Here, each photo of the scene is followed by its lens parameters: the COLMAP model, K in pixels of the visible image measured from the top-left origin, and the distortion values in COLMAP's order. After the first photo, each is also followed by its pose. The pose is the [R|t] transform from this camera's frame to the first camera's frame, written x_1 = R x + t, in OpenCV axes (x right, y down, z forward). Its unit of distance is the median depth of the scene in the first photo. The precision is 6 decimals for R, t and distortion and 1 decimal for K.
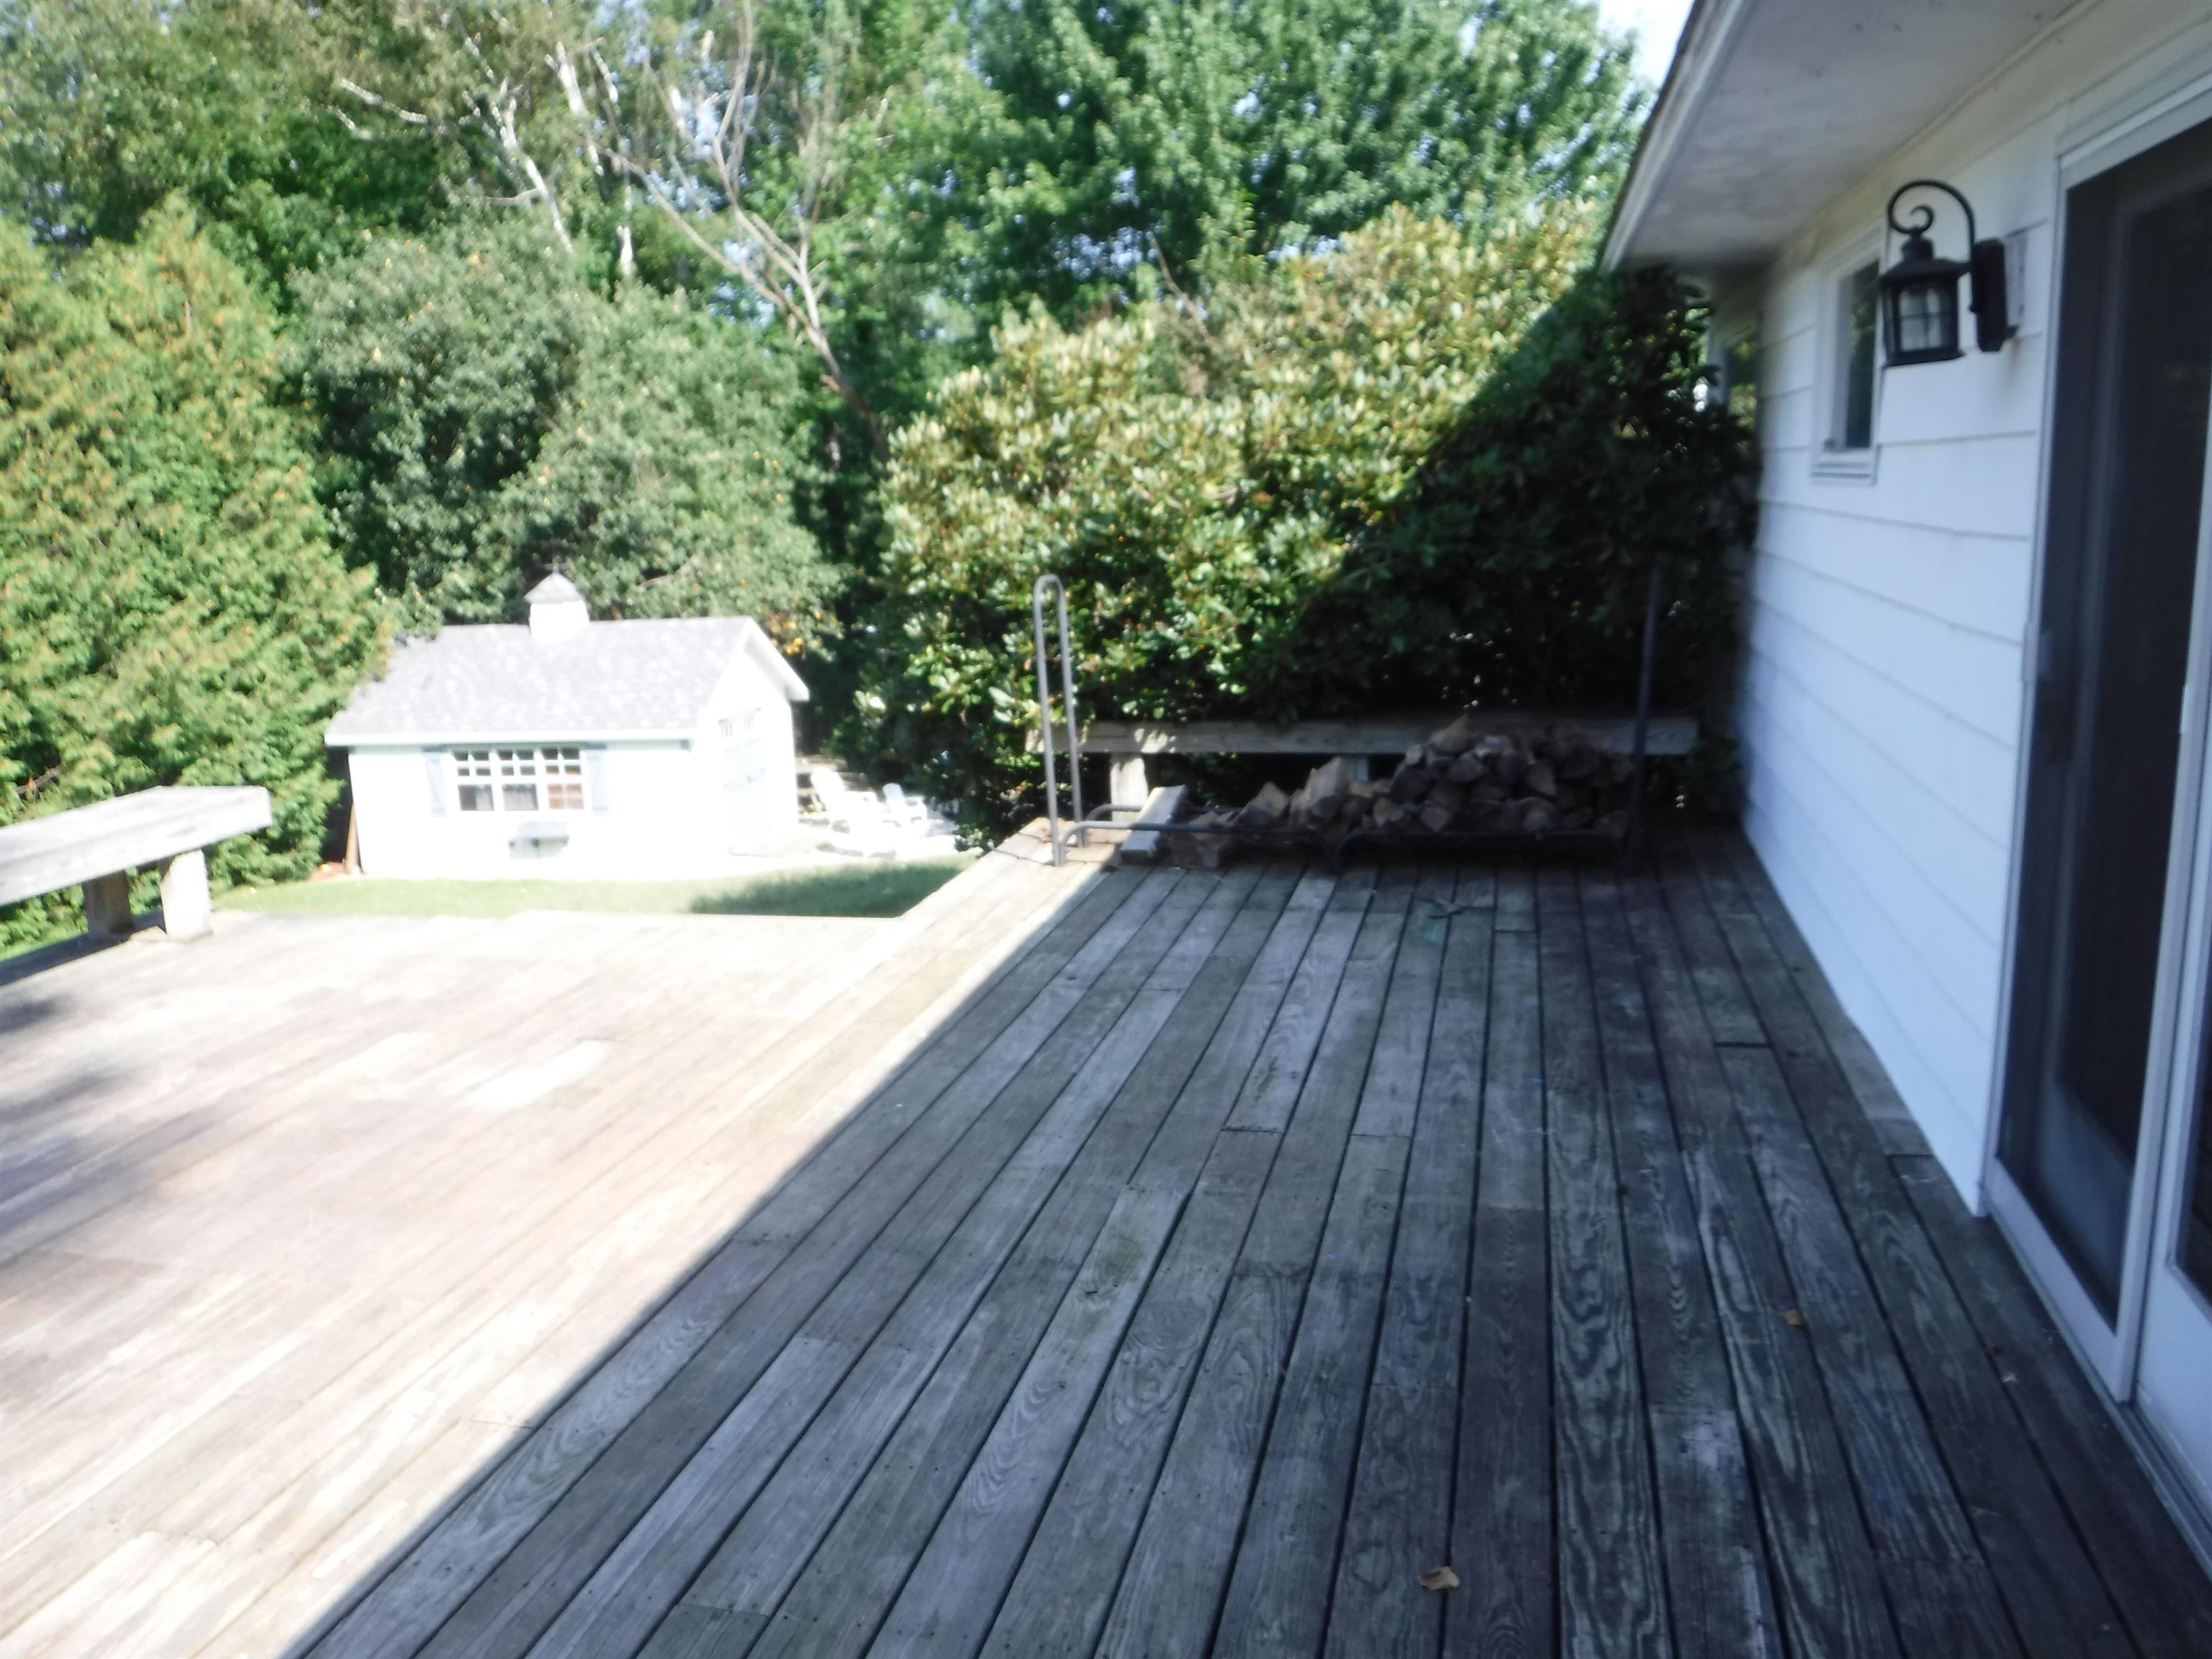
lens RADIAL K [[1828.9, 0, 1106.0], [0, 1828.9, 829.5], [0, 0, 1]] dist [-0.089772, 0.036524]
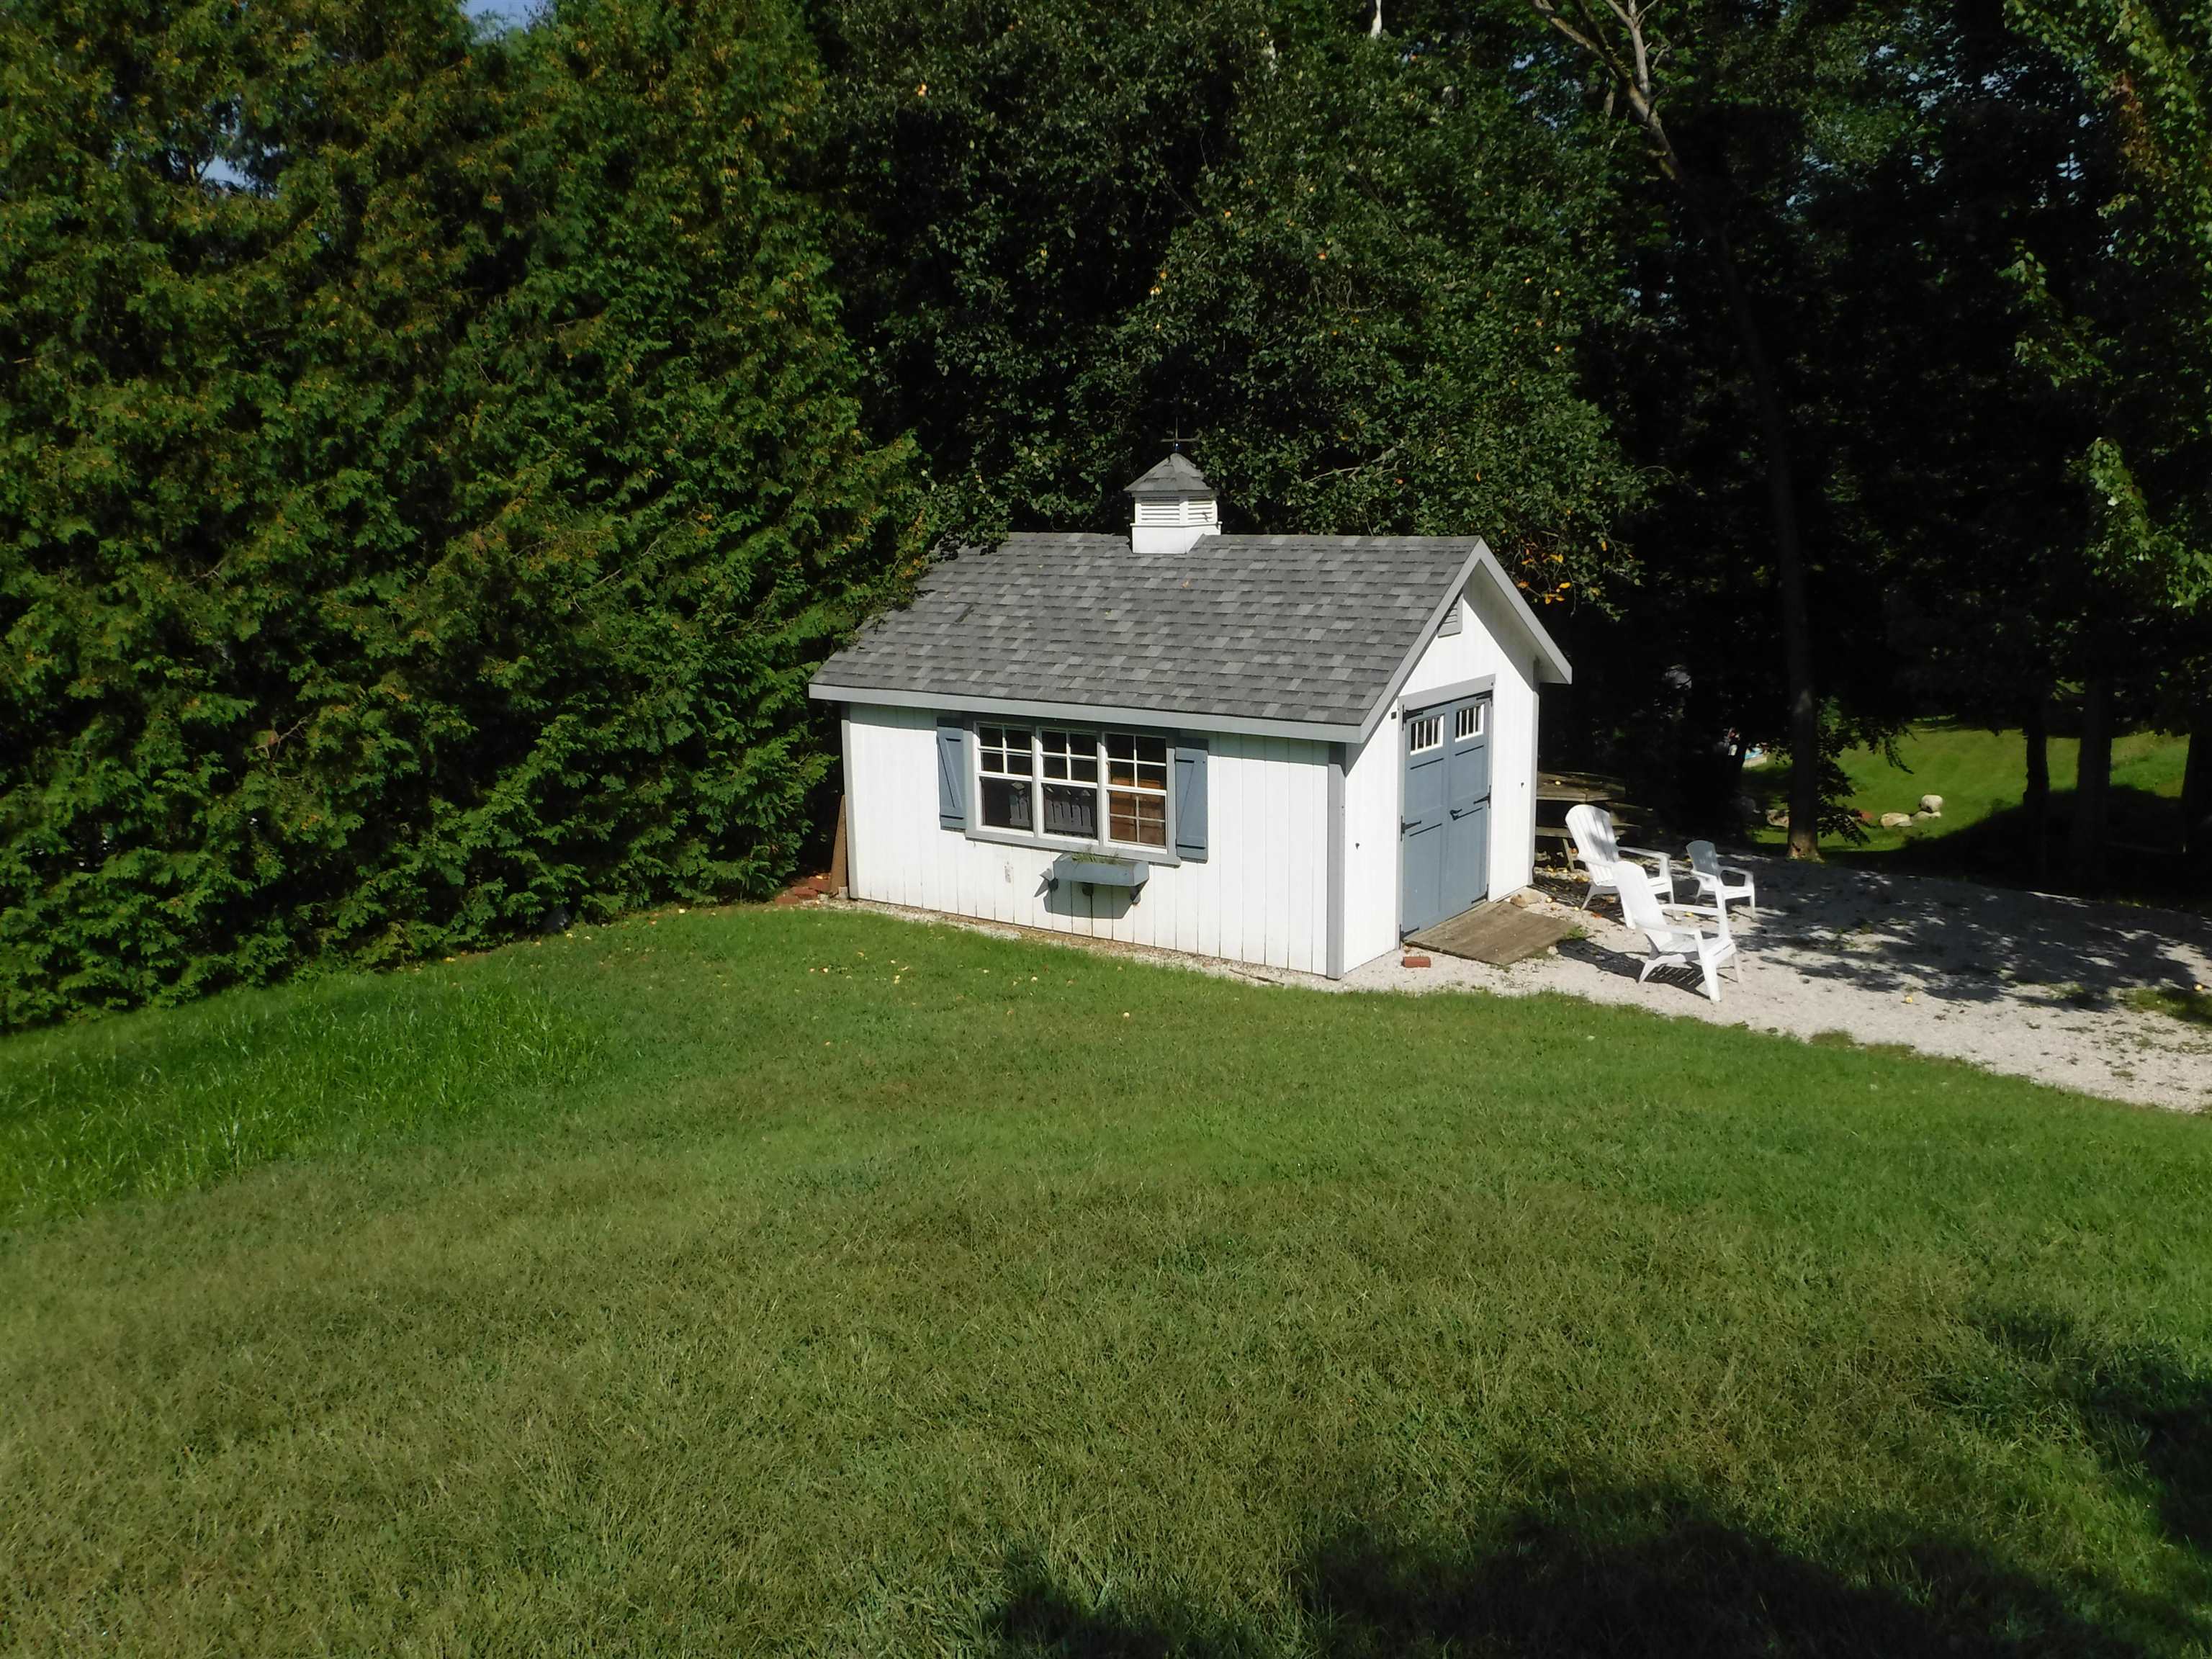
lens RADIAL K [[1828.9, 0, 1106.0], [0, 1828.9, 829.5], [0, 0, 1]] dist [-0.089772, 0.036524]
pose [[0.906874, 0.106841, -0.407634, -0.059436], [-0.097386, 0.994276, 0.043943, -0.038938], [0.409995, -0.000153, 0.912088, 0.430753]]
